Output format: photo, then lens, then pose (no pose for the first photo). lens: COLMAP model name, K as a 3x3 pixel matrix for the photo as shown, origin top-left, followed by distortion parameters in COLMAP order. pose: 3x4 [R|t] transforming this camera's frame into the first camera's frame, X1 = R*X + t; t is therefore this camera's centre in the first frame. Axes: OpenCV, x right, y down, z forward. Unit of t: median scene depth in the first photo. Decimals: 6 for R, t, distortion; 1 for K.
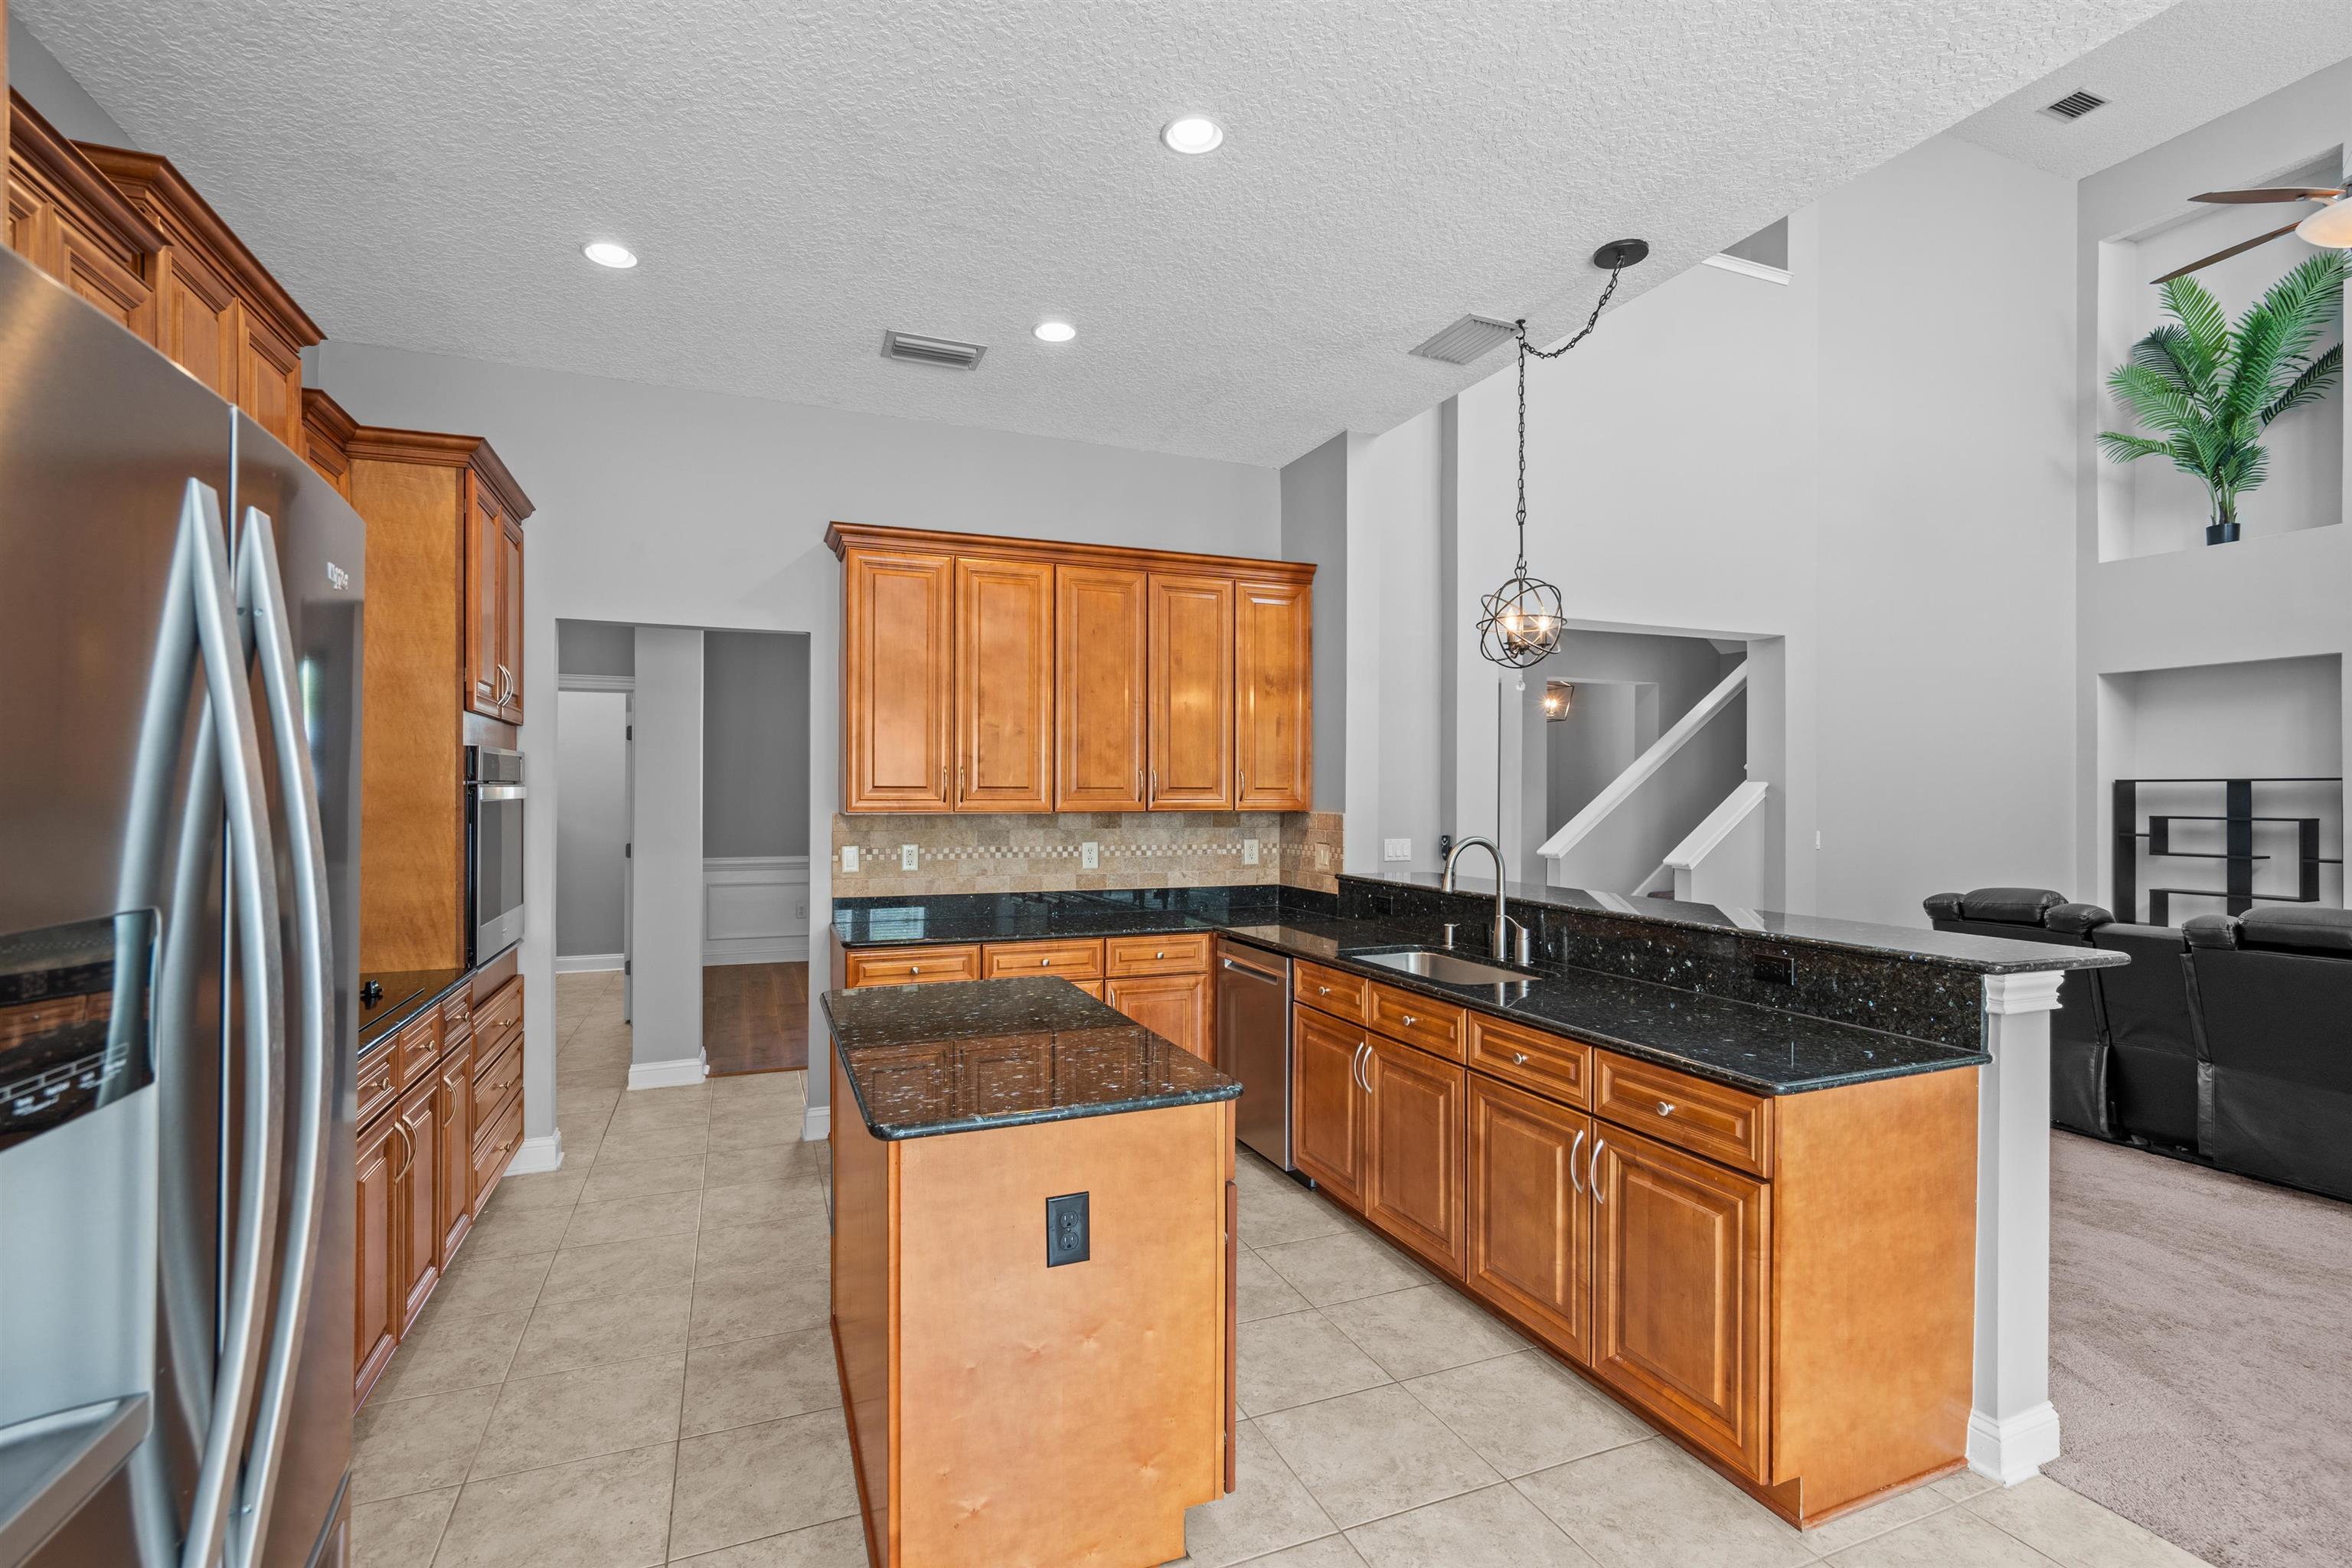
lens RADIAL K [[1072.6, 0, 1182.2], [0, 1072.6, 794.9], [0, 0, 1]] dist [-0.003547, 0.002269]
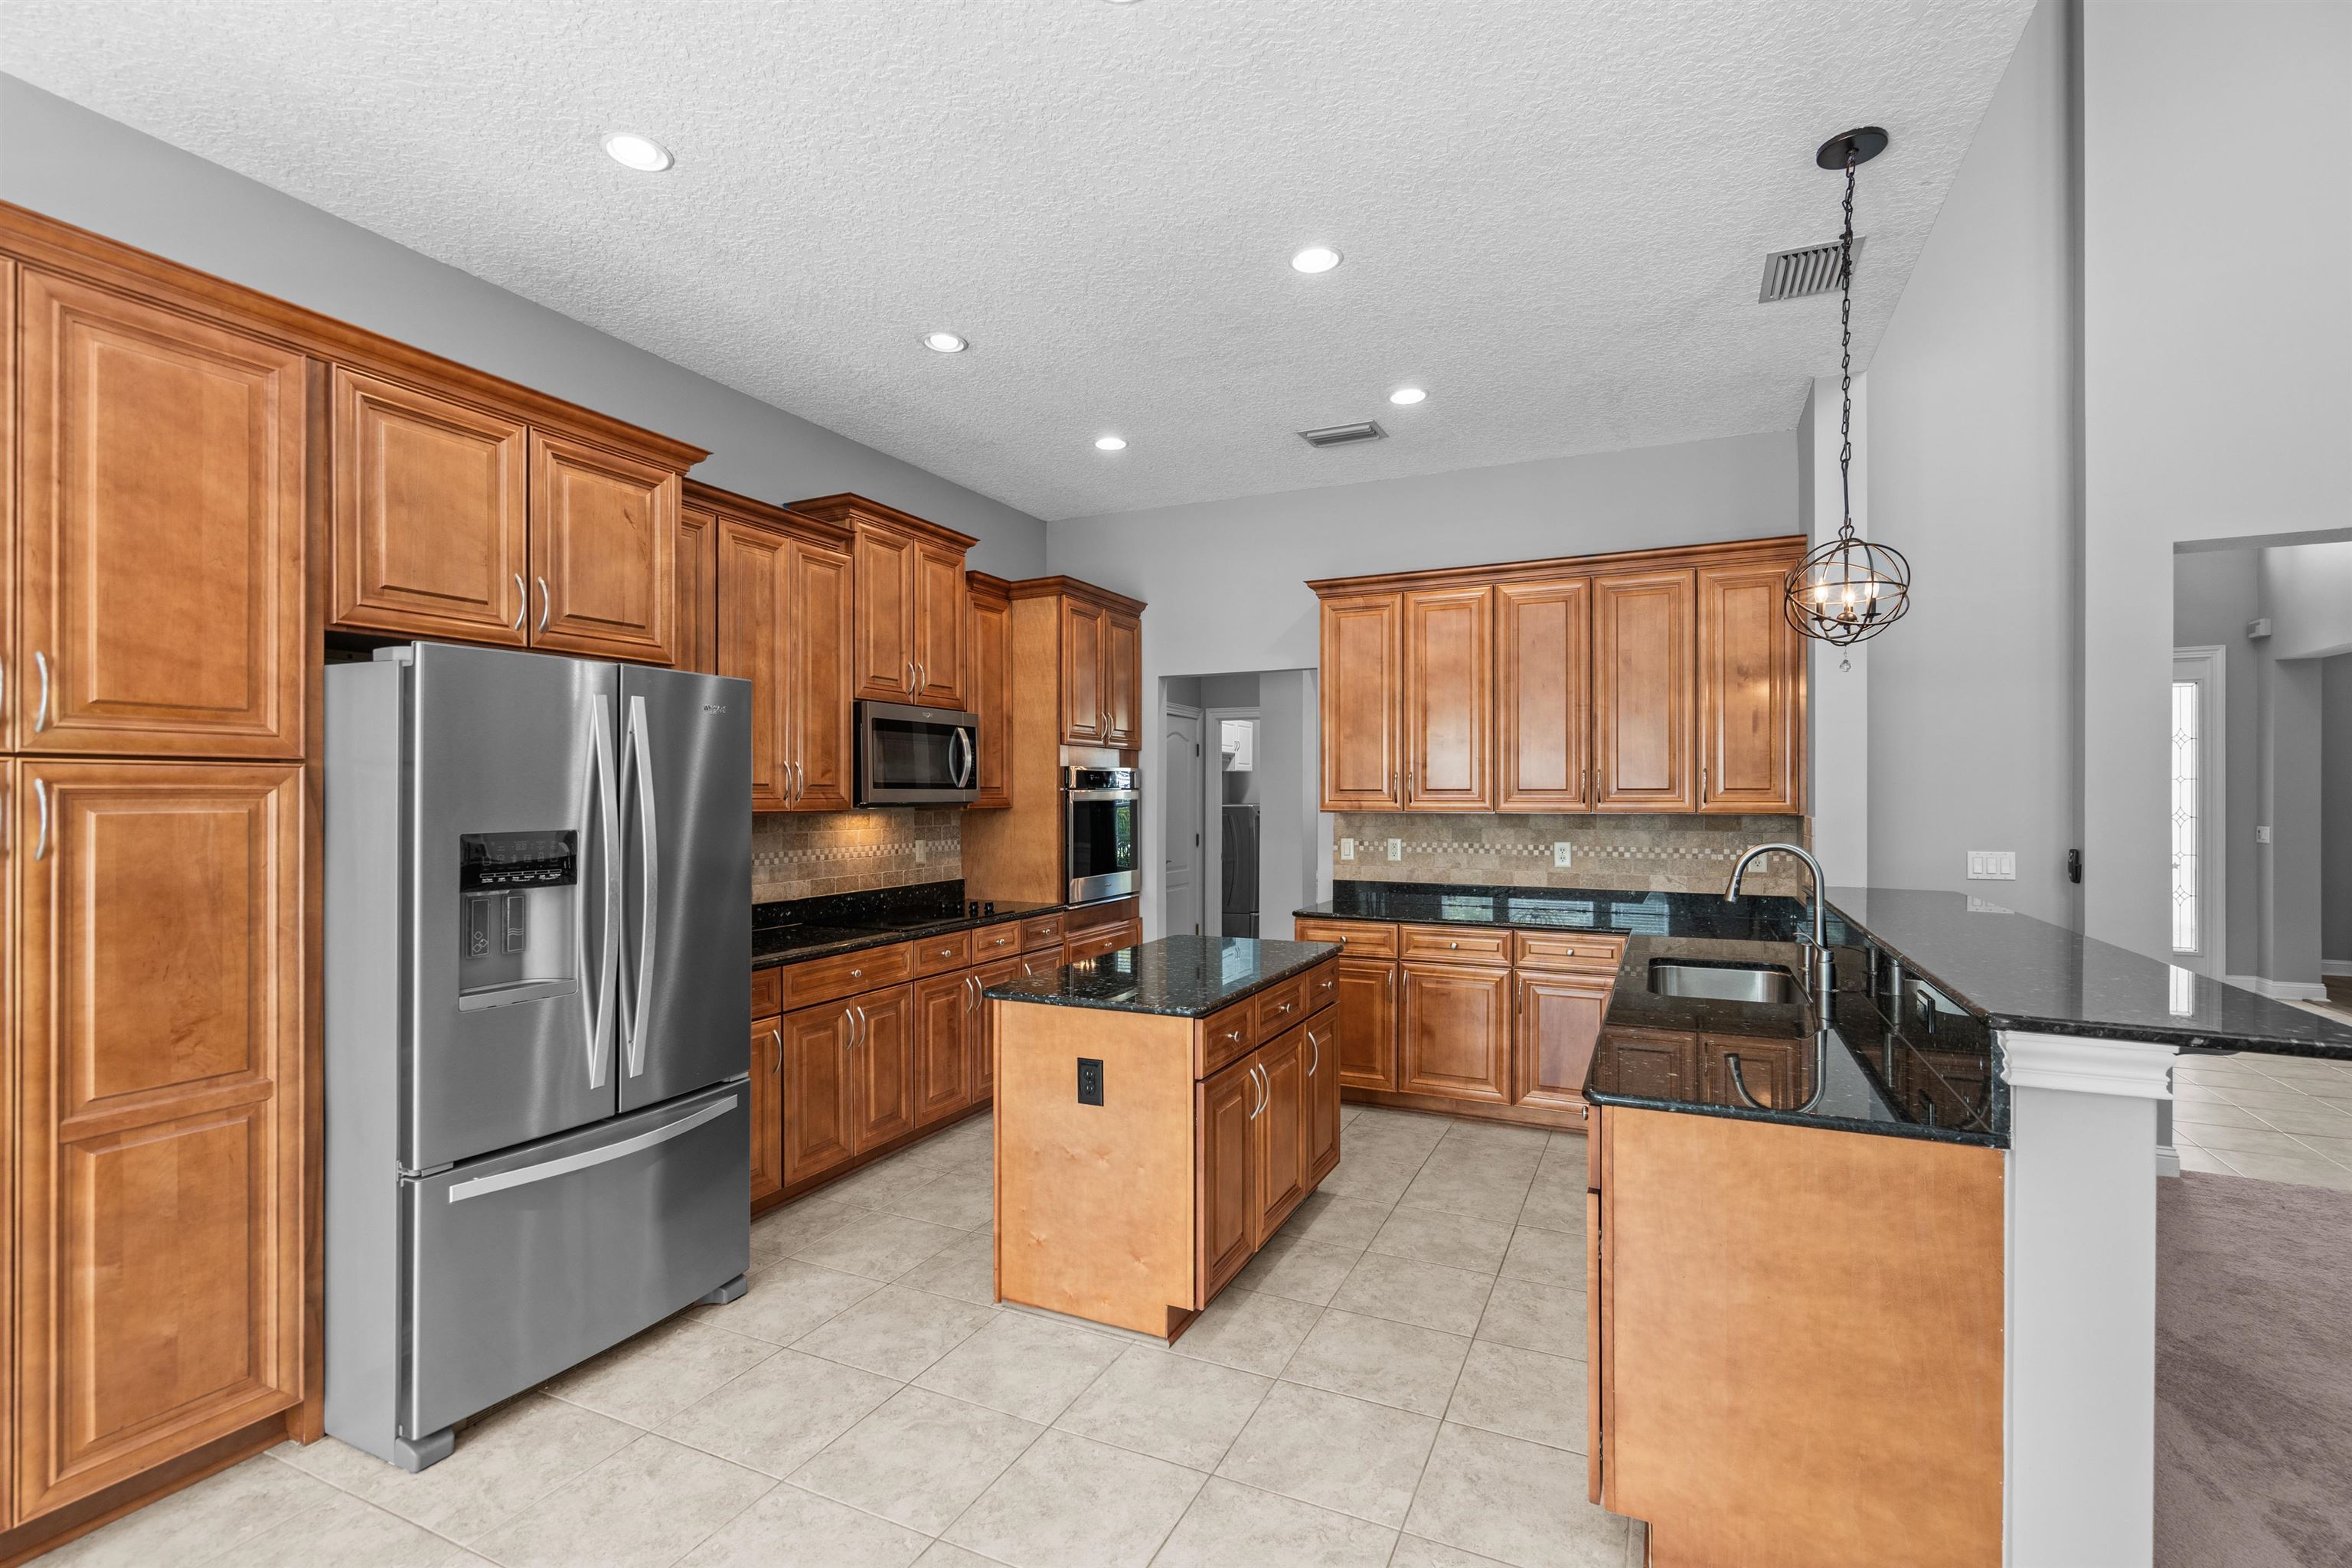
lens RADIAL K [[1072.6, 0, 1181.0], [0, 1072.6, 795.3], [0, 0, 1]] dist [-0.003547, 0.002269]
pose [[0.673002, -0.001255, -0.739640, 0.672907], [-0.000236, 0.999998, -0.001911, 0.001494], [0.739641, 0.001461, 0.673000, 0.043805]]
